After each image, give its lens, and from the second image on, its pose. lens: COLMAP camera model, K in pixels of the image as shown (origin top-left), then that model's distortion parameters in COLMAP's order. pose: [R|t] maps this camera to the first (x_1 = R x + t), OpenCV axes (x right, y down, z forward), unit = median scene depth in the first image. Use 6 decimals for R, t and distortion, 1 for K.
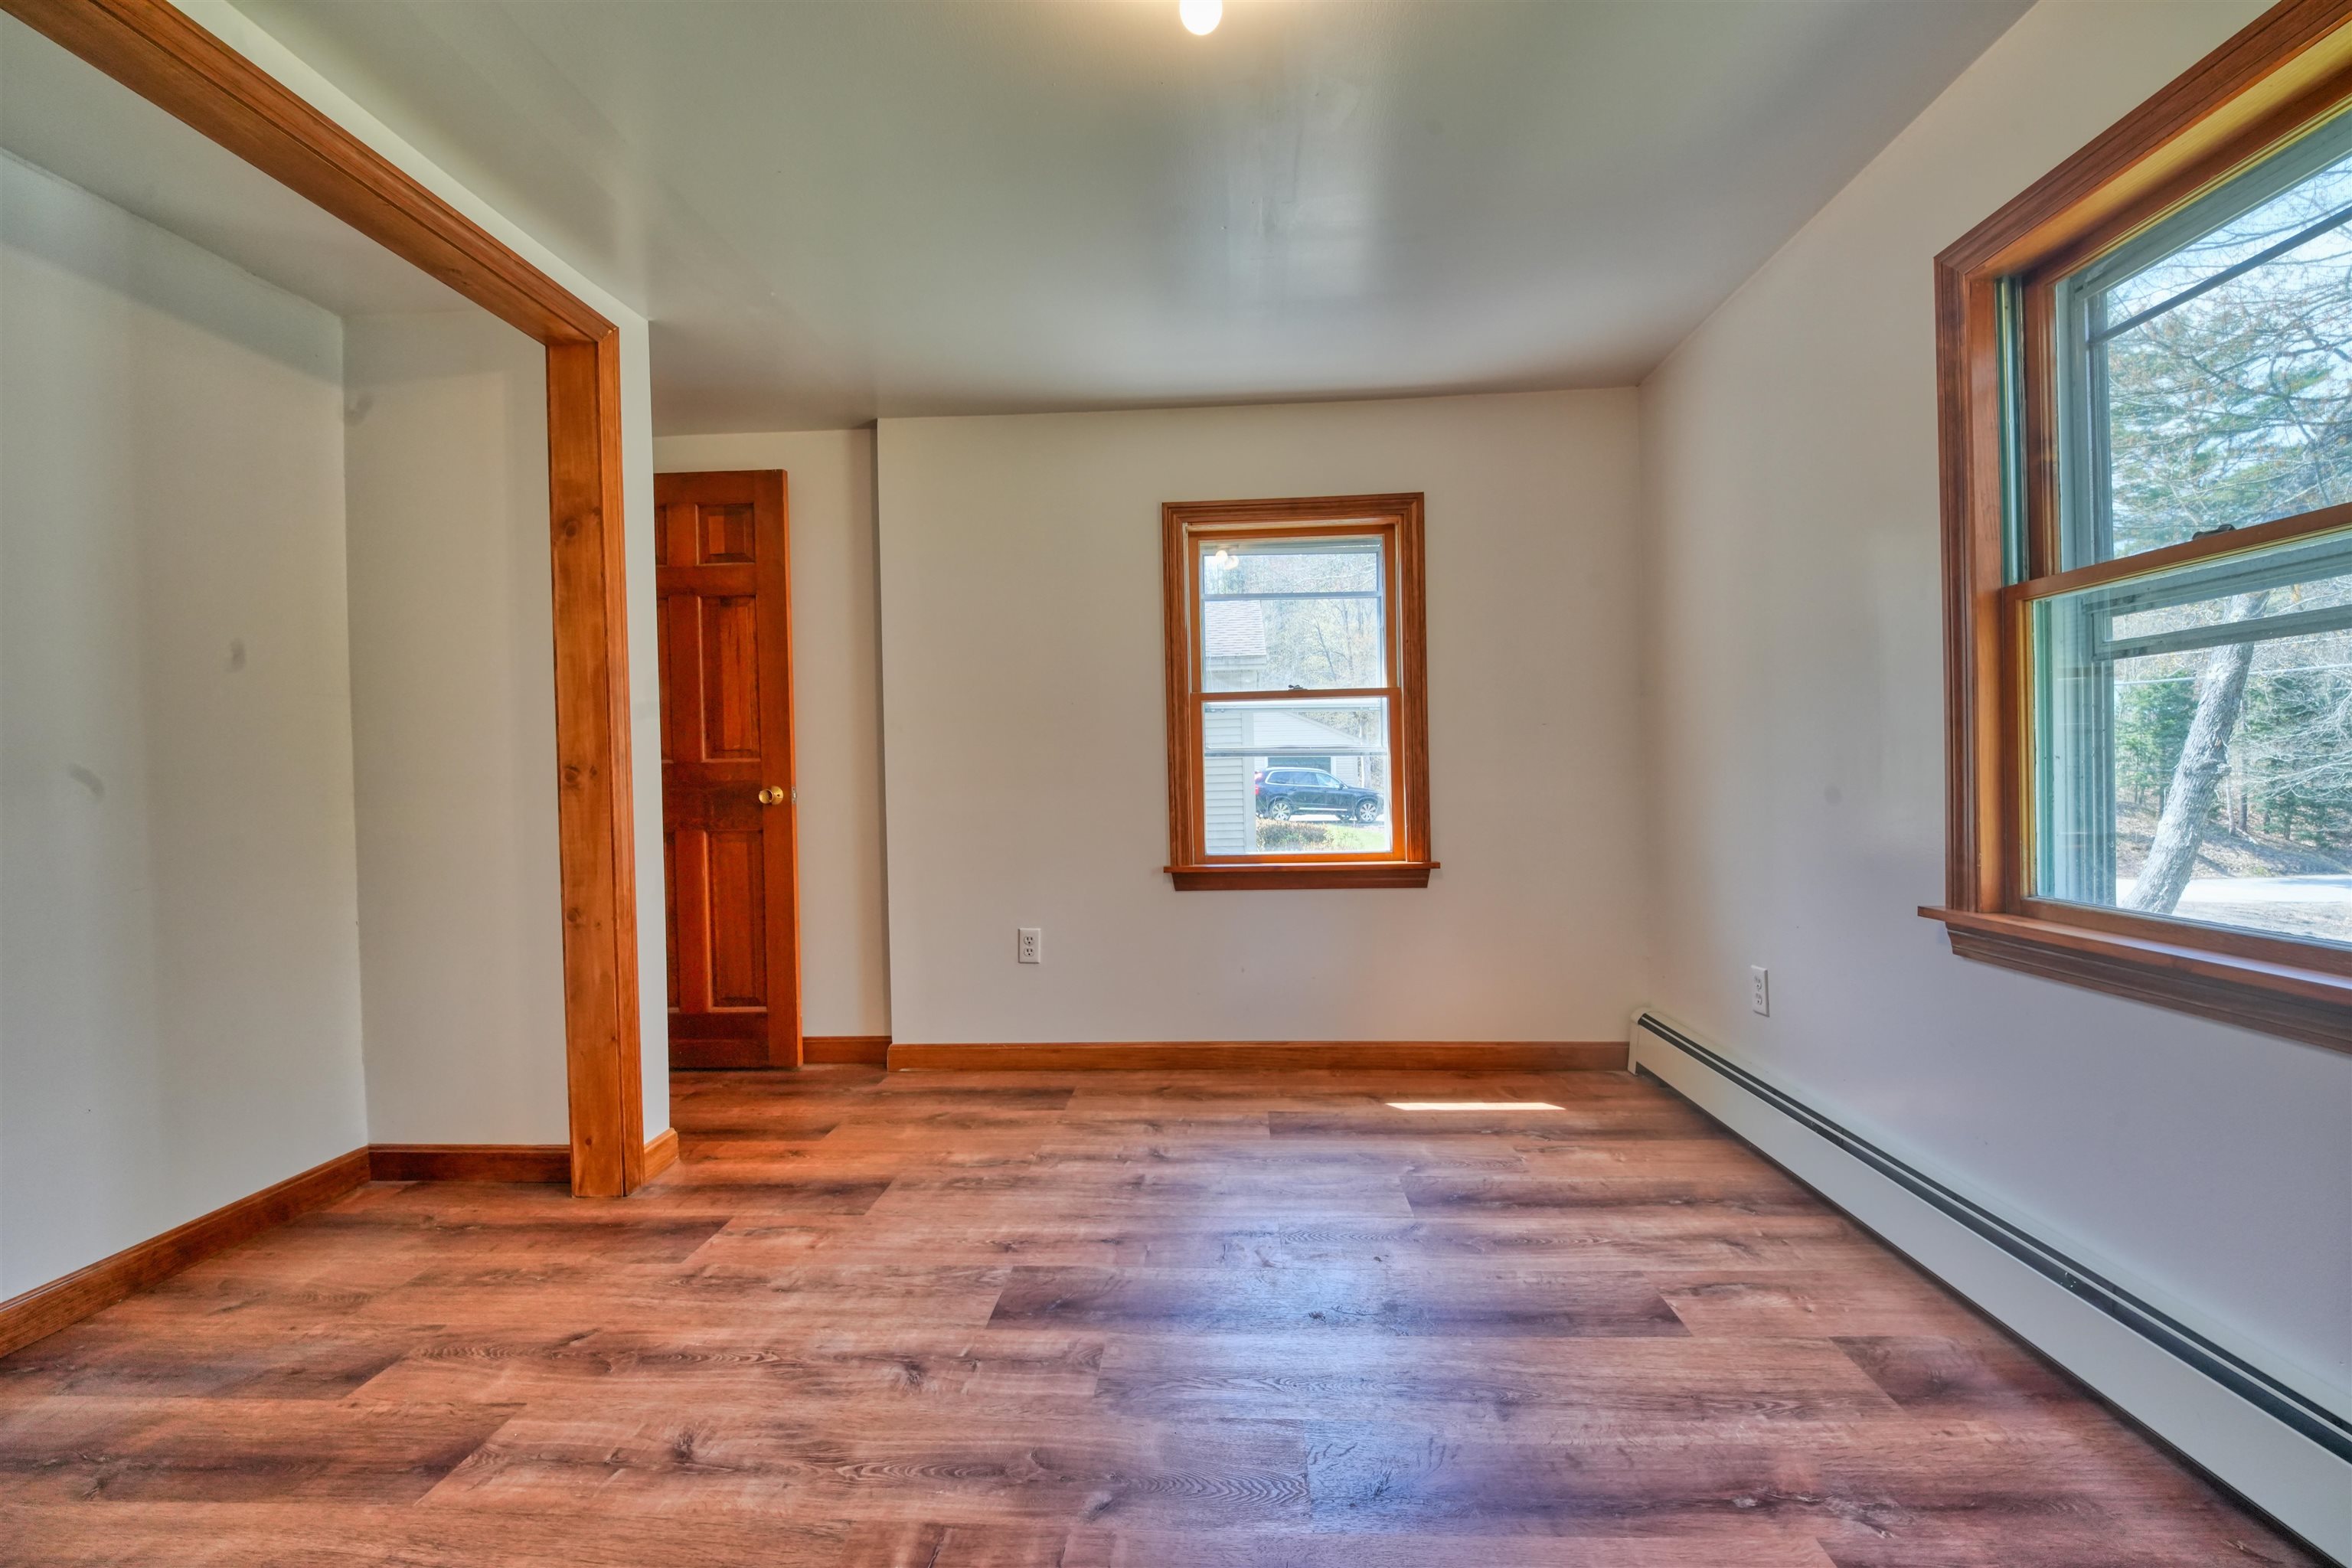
lens RADIAL K [[983.0, 0, 1183.5], [0, 983.0, 783.9], [0, 0, 1]] dist [-0.001328, -0.000235]
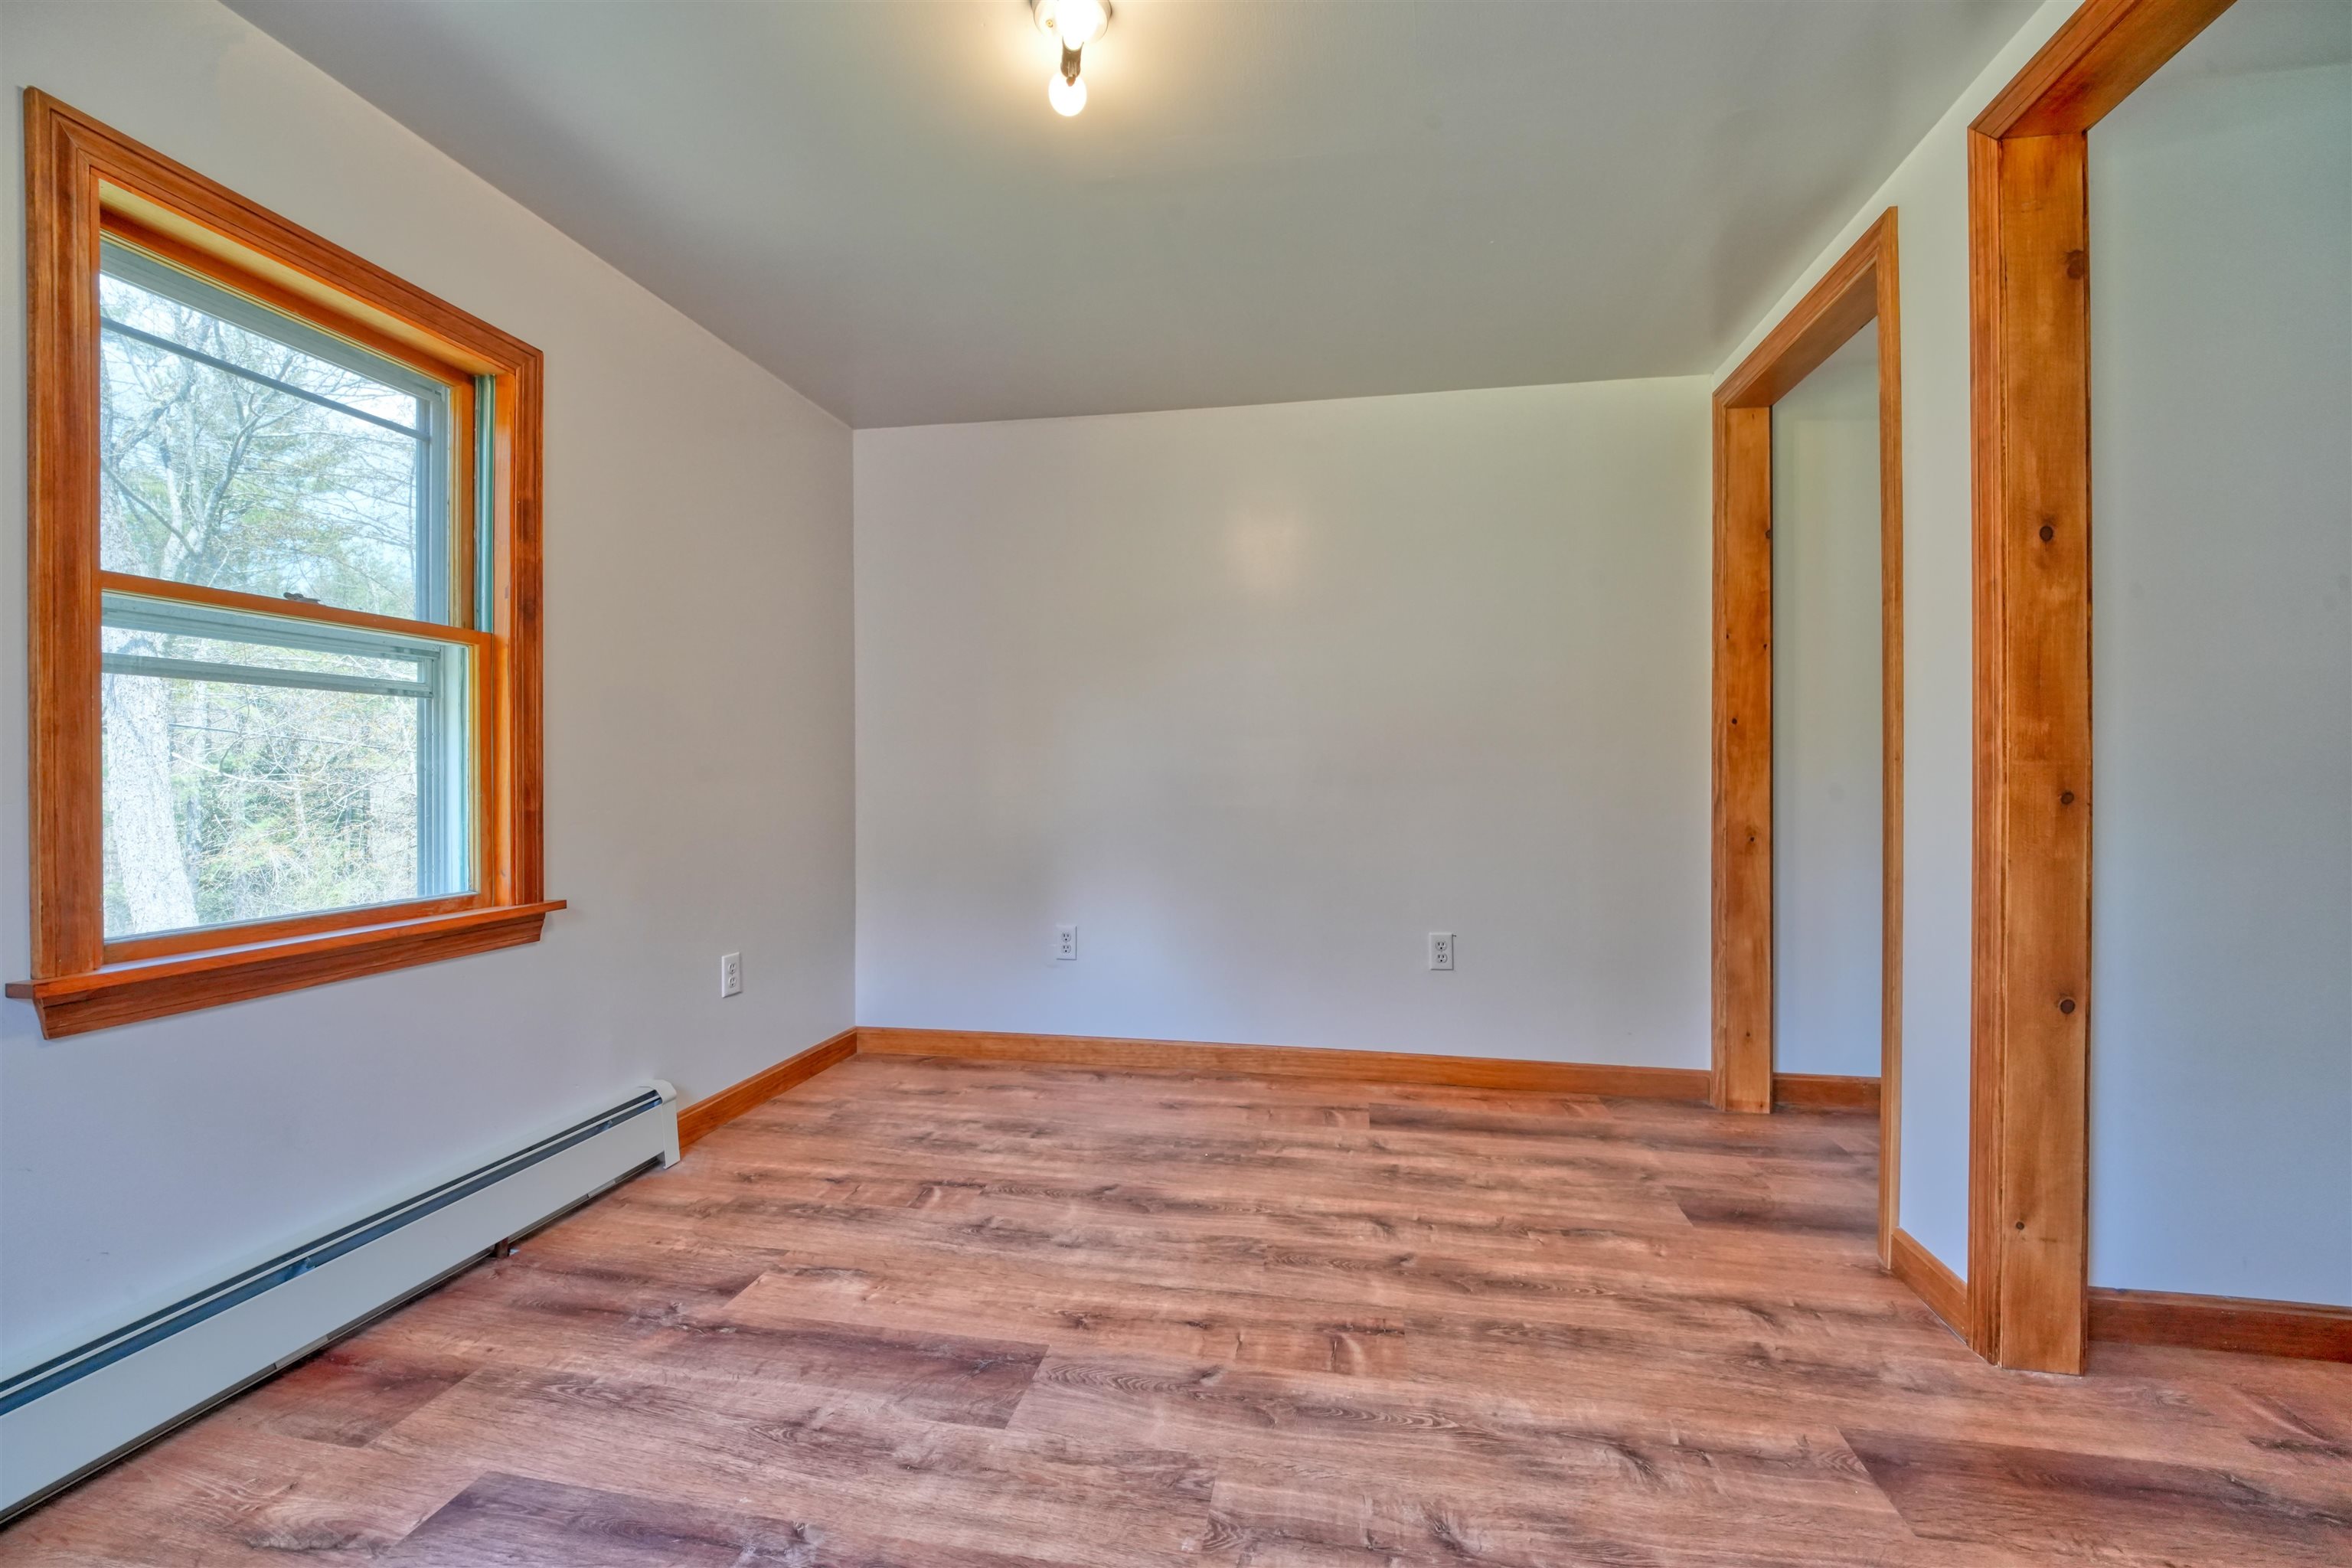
lens RADIAL K [[983.0, 0, 1183.5], [0, 983.0, 783.9], [0, 0, 1]] dist [-0.001328, -0.000235]
pose [[-0.992270, 0.021492, 0.122225, -0.148821], [0.023454, 0.999618, 0.014643, -0.009653], [-0.121864, 0.017397, -0.992394, 1.508811]]
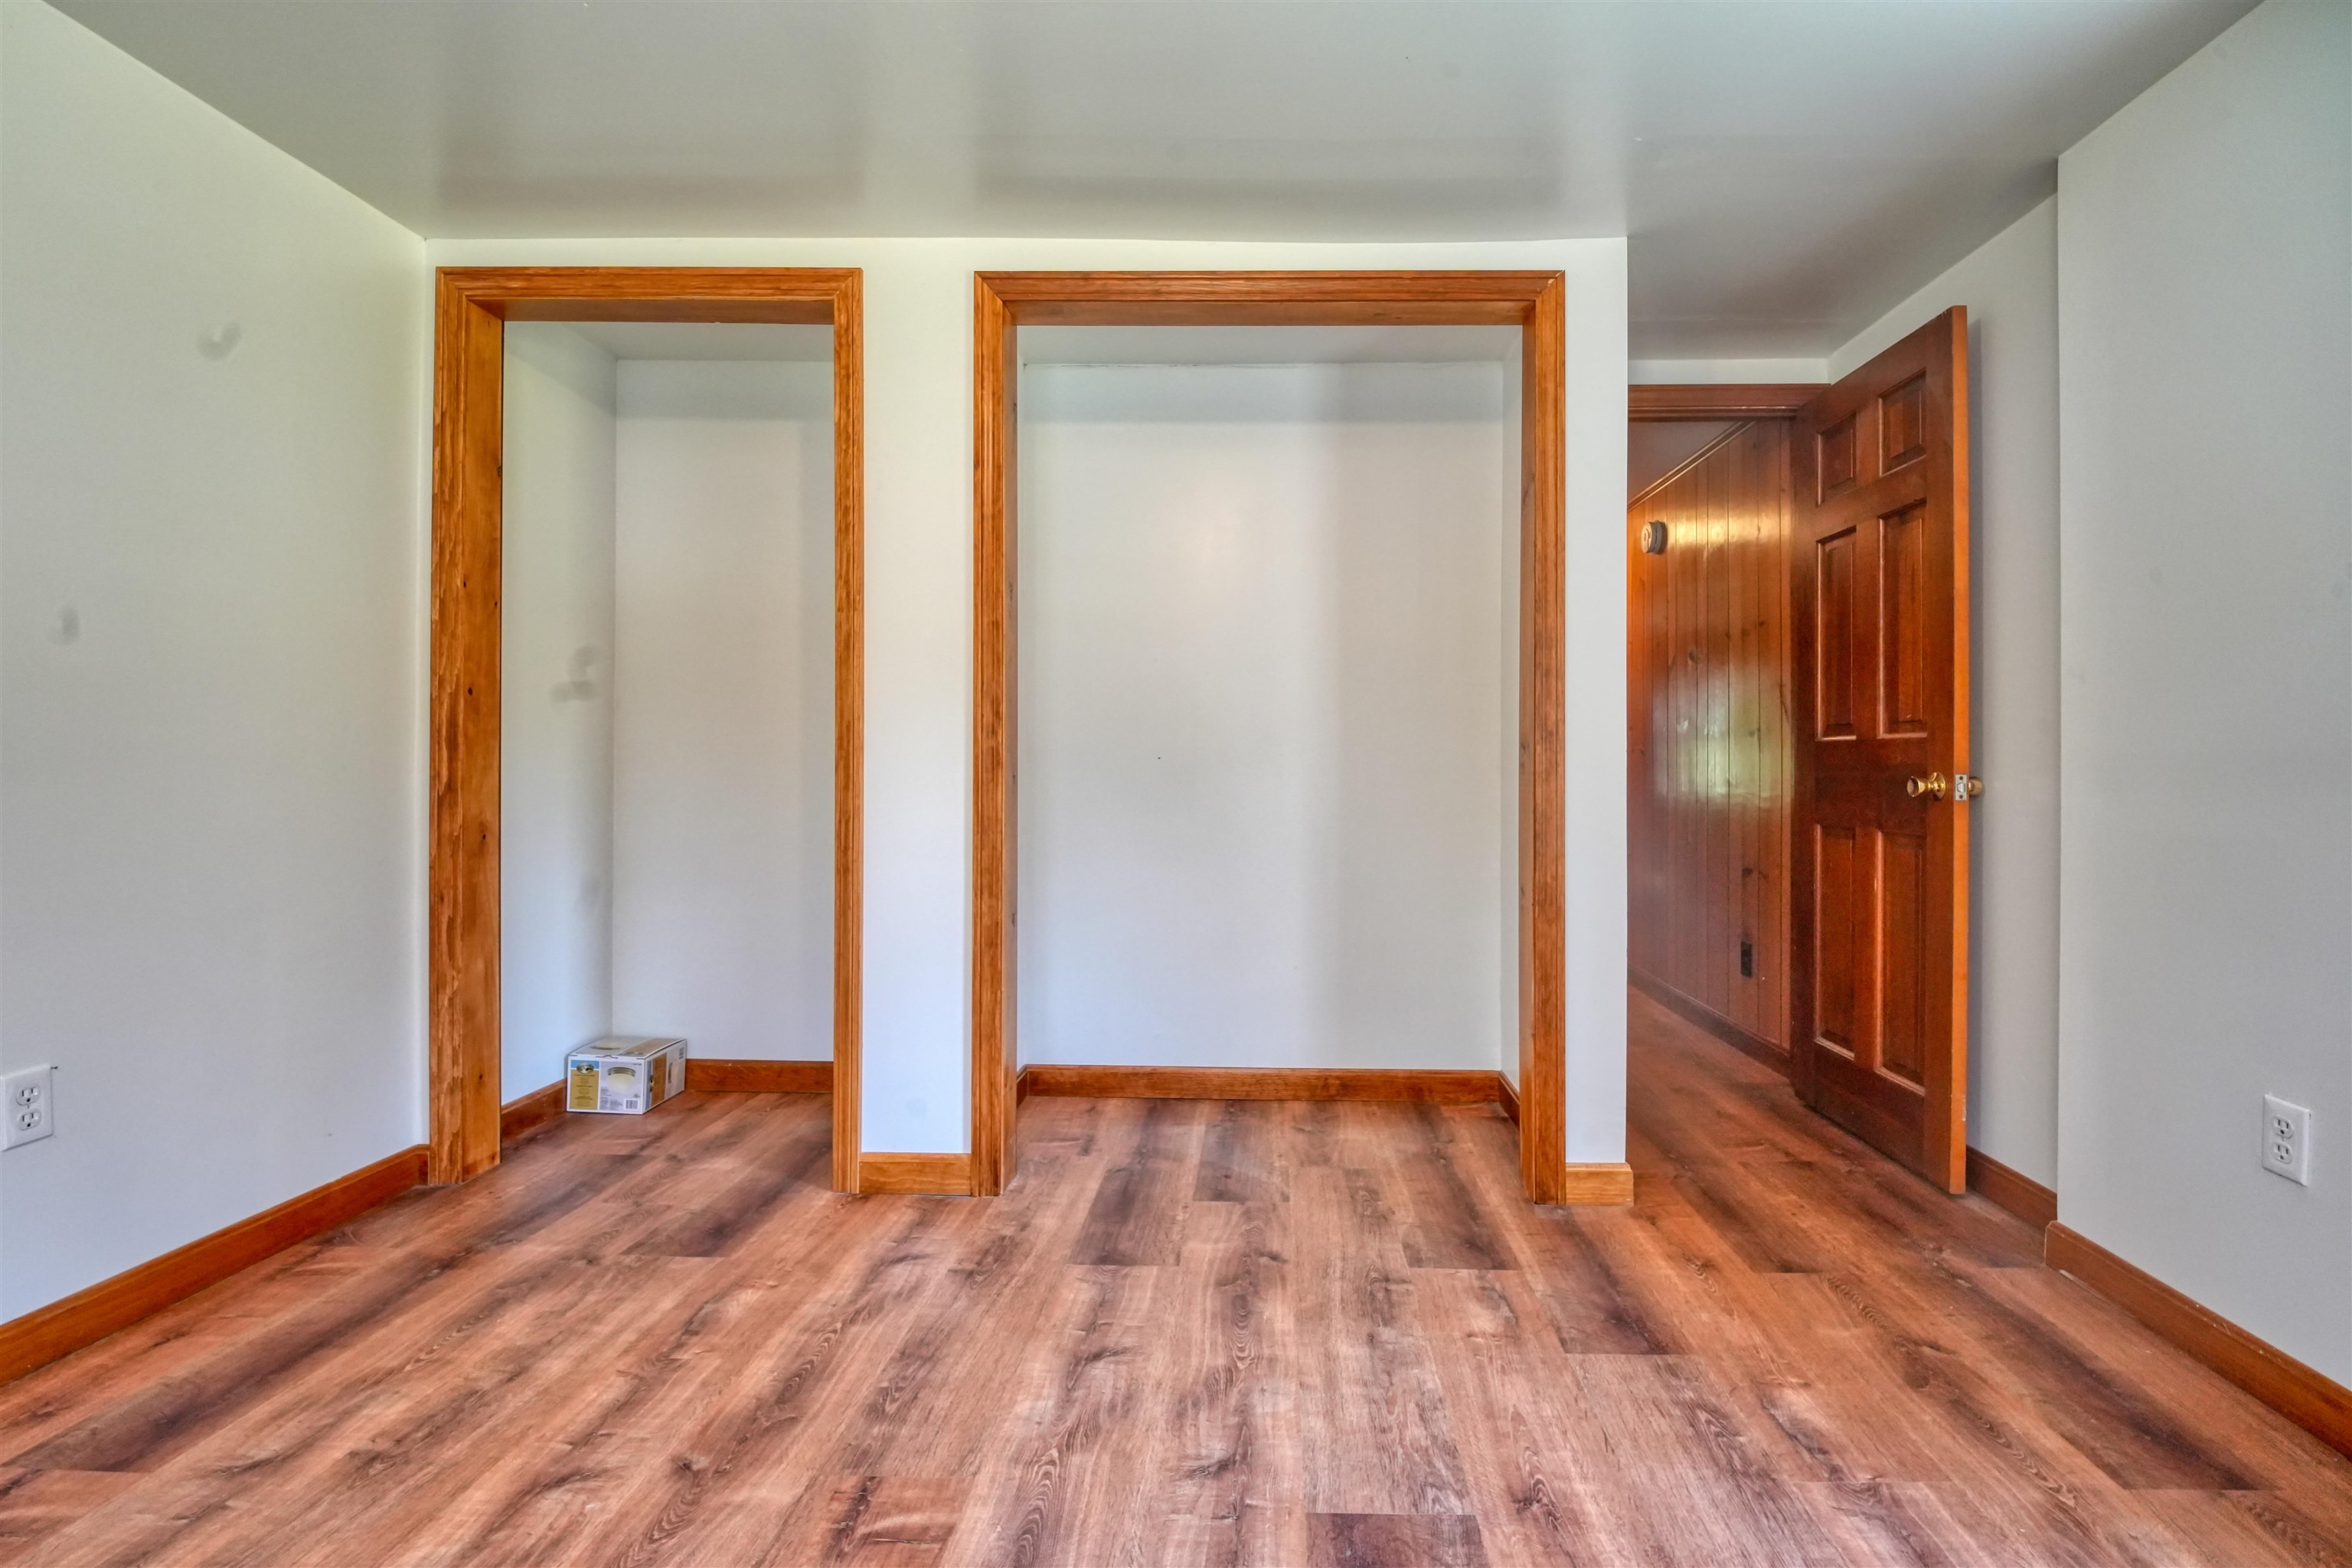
lens RADIAL K [[1073.6, 0, 1249.2], [0, 1073.6, 757.6], [0, 0, 1]] dist [-0.003145, -0.000603]
pose [[0.033889, 0.015527, -0.999305, 0.534838], [-0.017544, 0.999734, 0.014939, -0.018937], [0.999272, 0.017026, 0.034153, 0.836809]]
